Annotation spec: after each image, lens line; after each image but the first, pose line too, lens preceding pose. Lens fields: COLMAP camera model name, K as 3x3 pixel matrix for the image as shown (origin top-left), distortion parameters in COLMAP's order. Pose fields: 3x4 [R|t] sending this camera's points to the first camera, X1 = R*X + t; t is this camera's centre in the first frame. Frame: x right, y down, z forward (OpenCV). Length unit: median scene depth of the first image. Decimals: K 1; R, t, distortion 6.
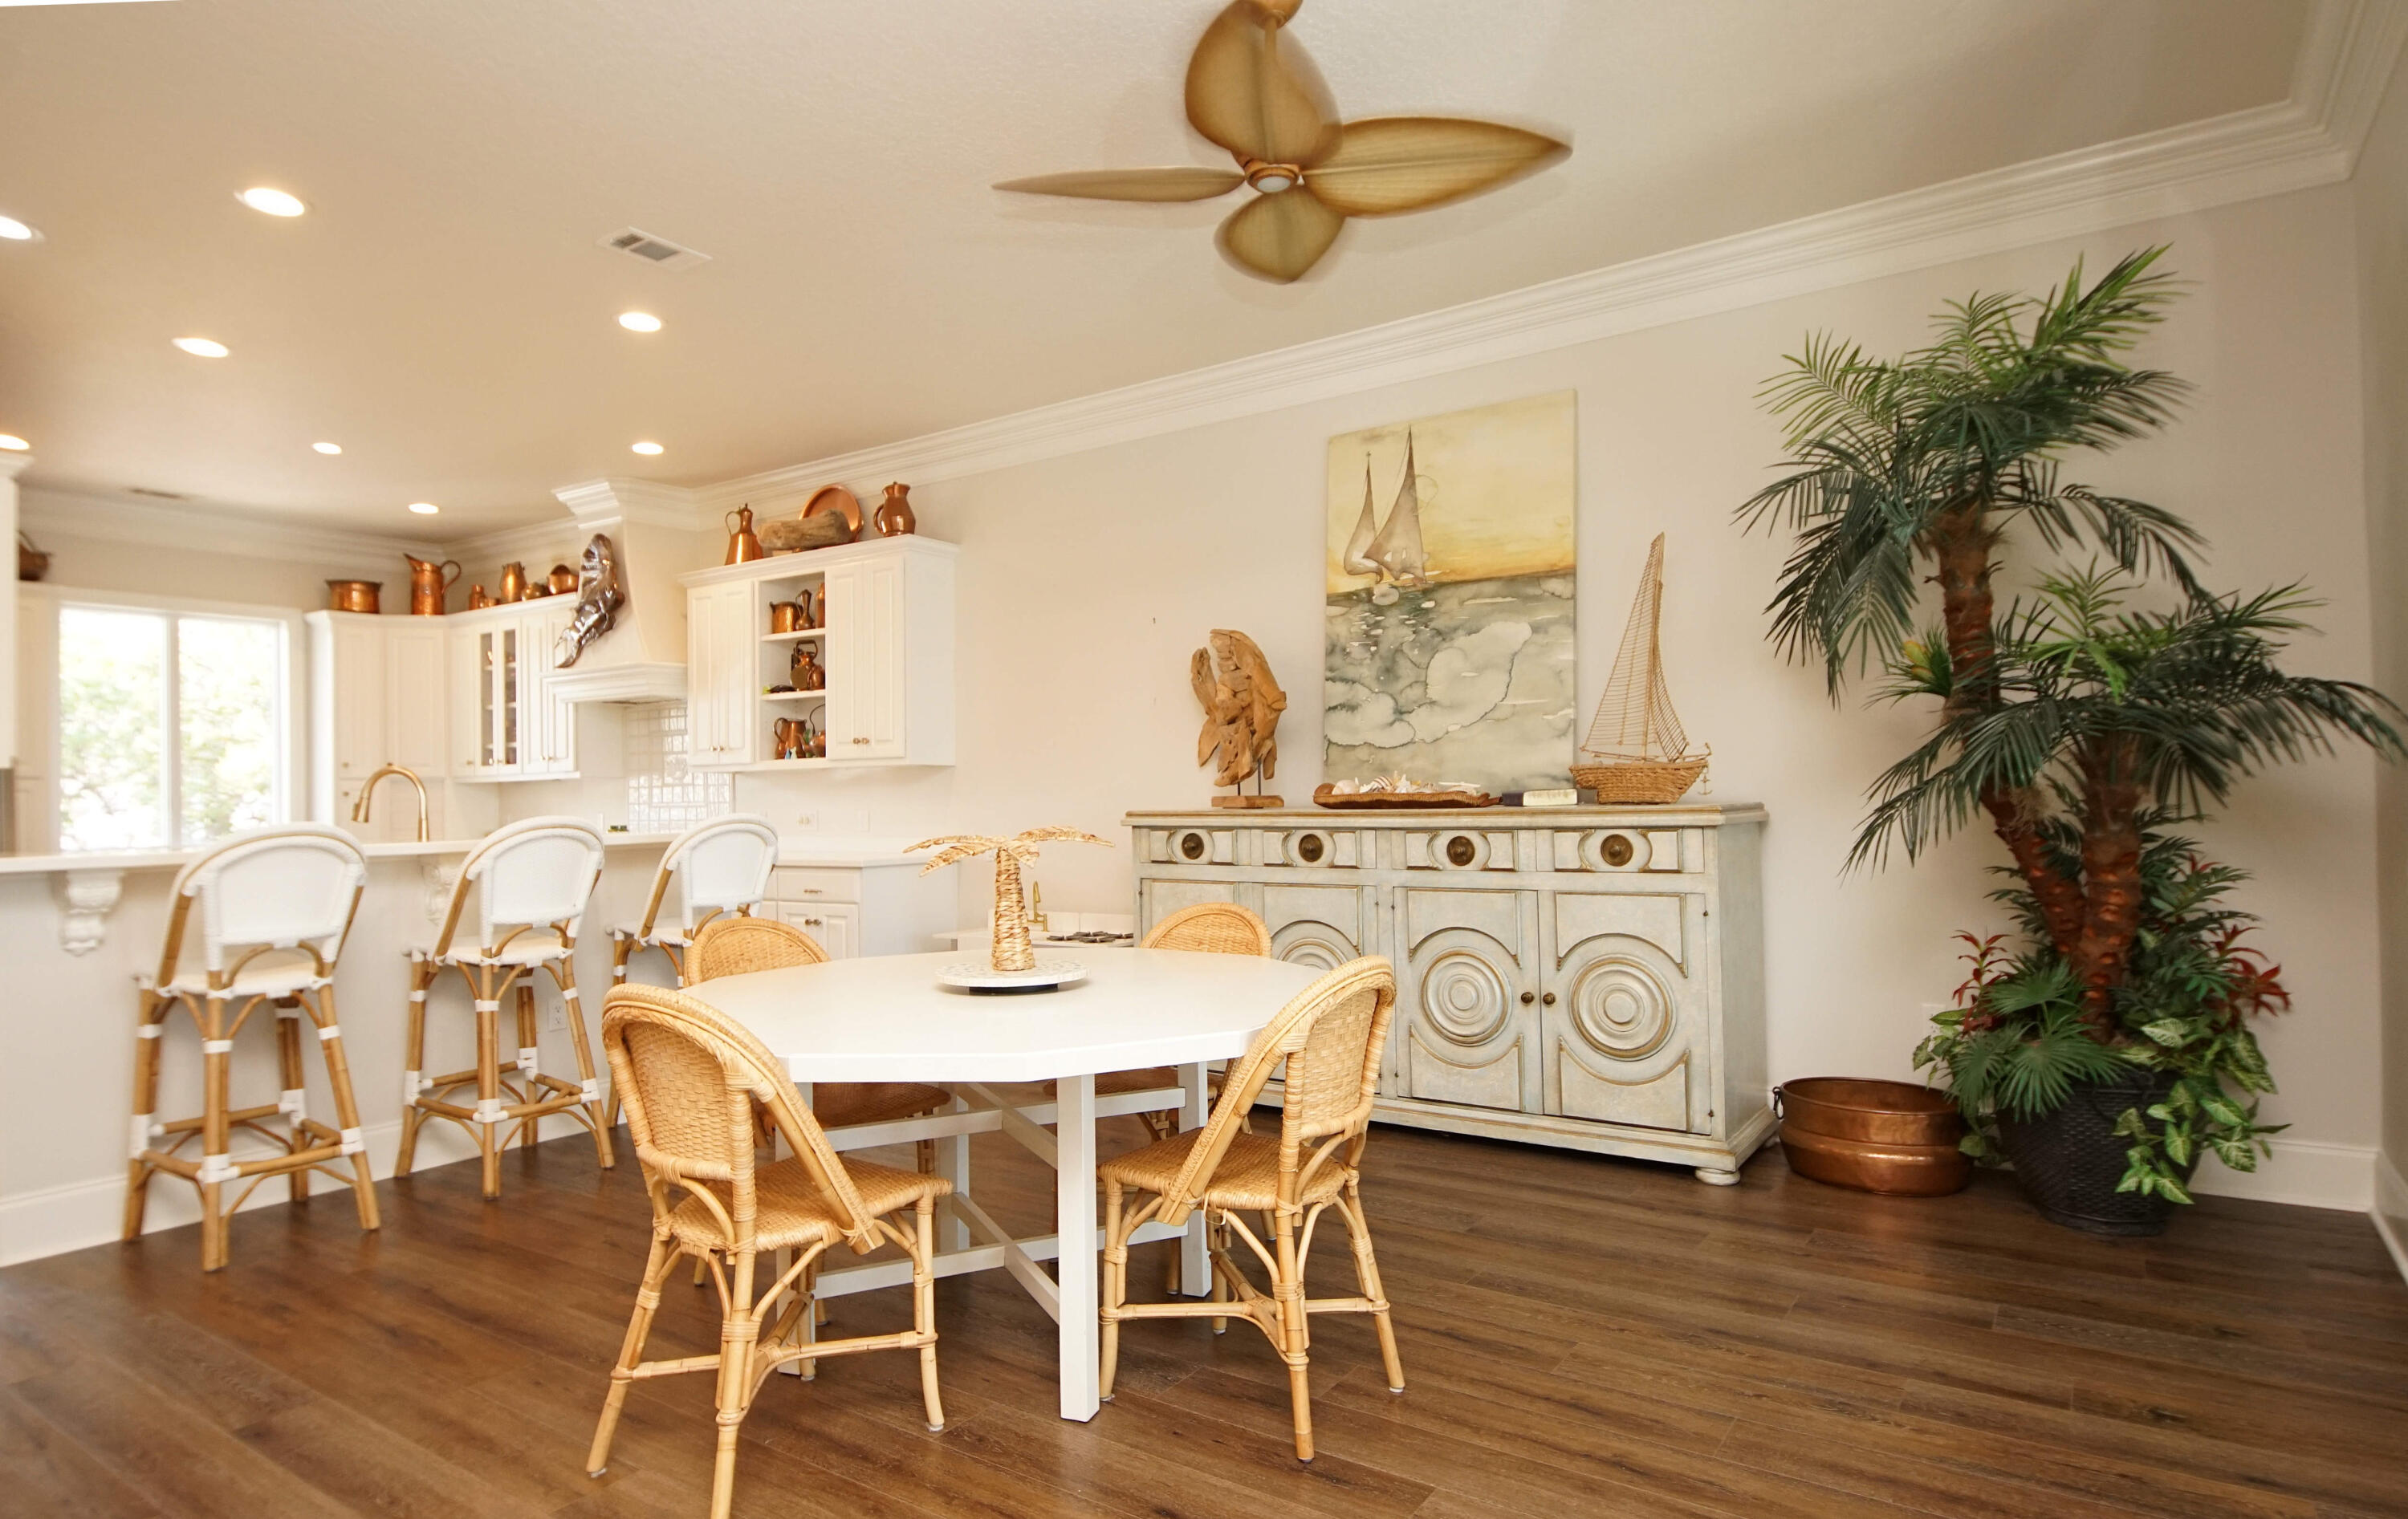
lens RADIAL K [[1300.4, 0, 1157.3], [0, 1300.4, 779.2], [0, 0, 1]] dist [0.023004, -0.001036]
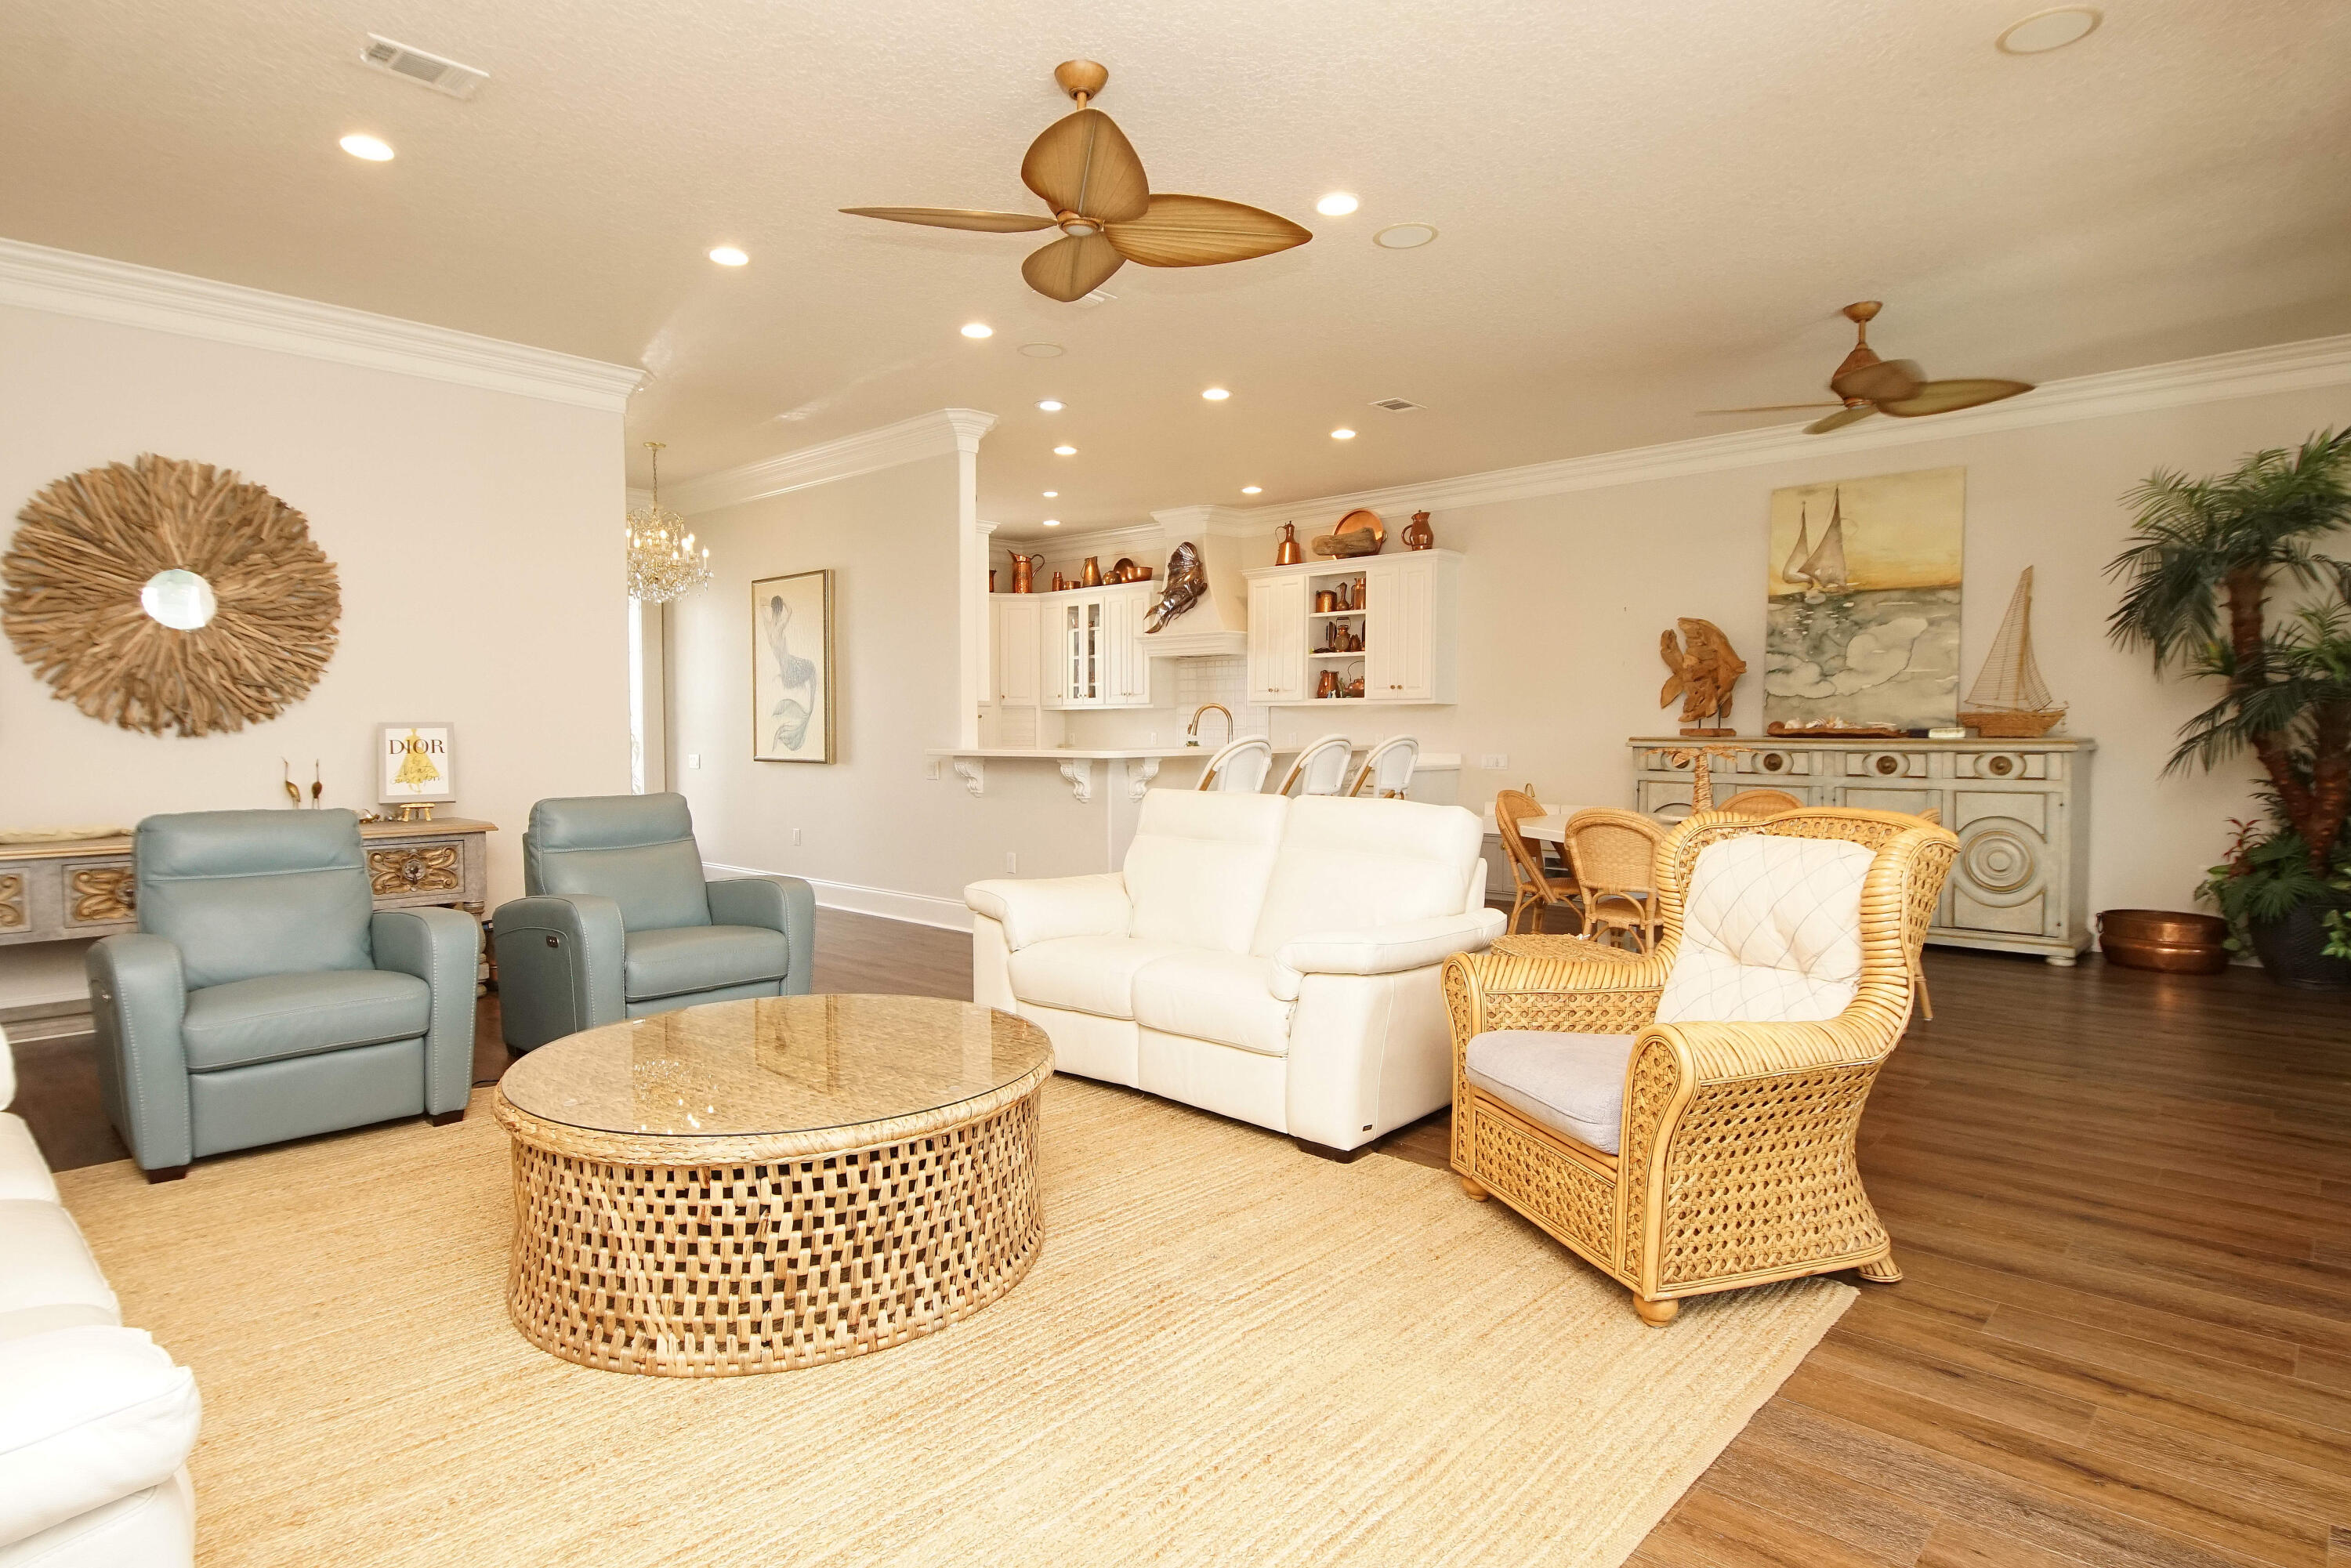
lens RADIAL K [[1215.7, 0, 1135.8], [0, 1215.7, 767.7], [0, 0, 1]] dist [0.002706, -0.012246]
pose [[0.986290, 0.020035, -0.163804, -0.380901], [-0.011769, 0.998615, 0.051278, -0.006796], [0.164604, -0.048647, 0.985159, -0.551190]]
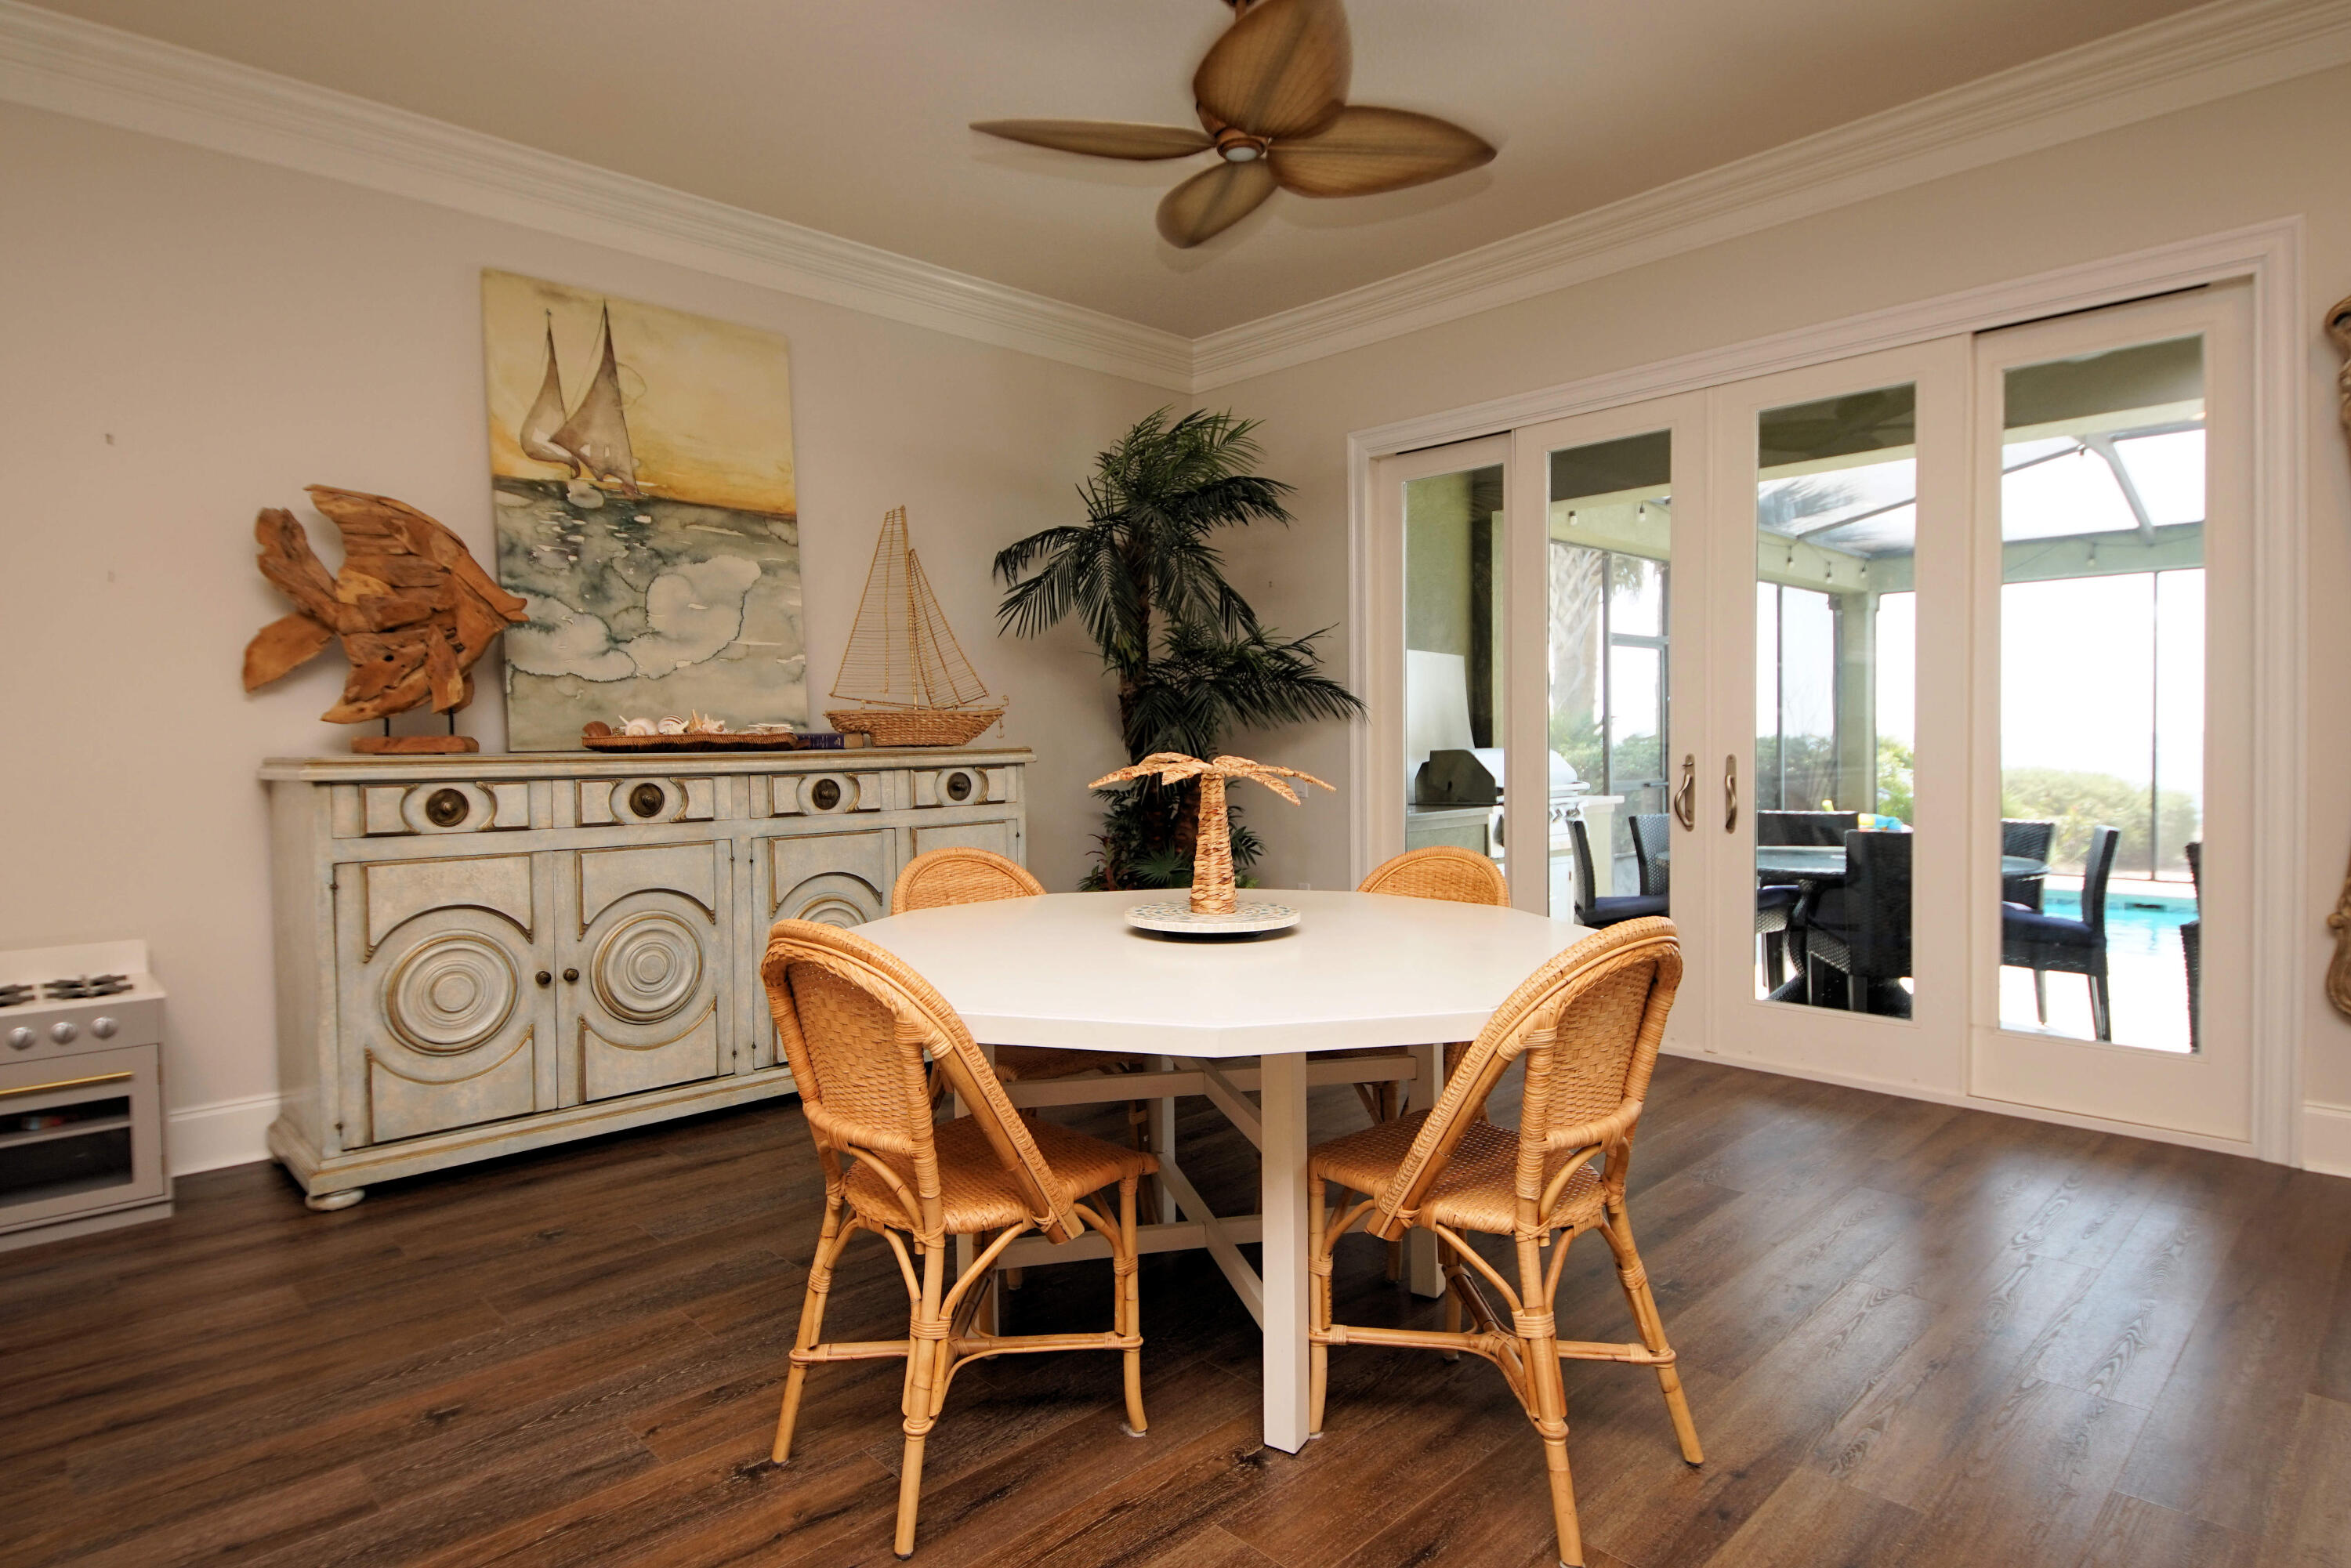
lens RADIAL K [[1239.2, 0, 1178.4], [0, 1239.2, 776.9], [0, 0, 1]] dist [0.003729, -0.000118]
pose [[0.184050, -0.015109, 0.982801, -0.545924], [-0.003492, 0.999865, 0.016026, 0.023216], [-0.982911, -0.006381, 0.183972, 0.501162]]
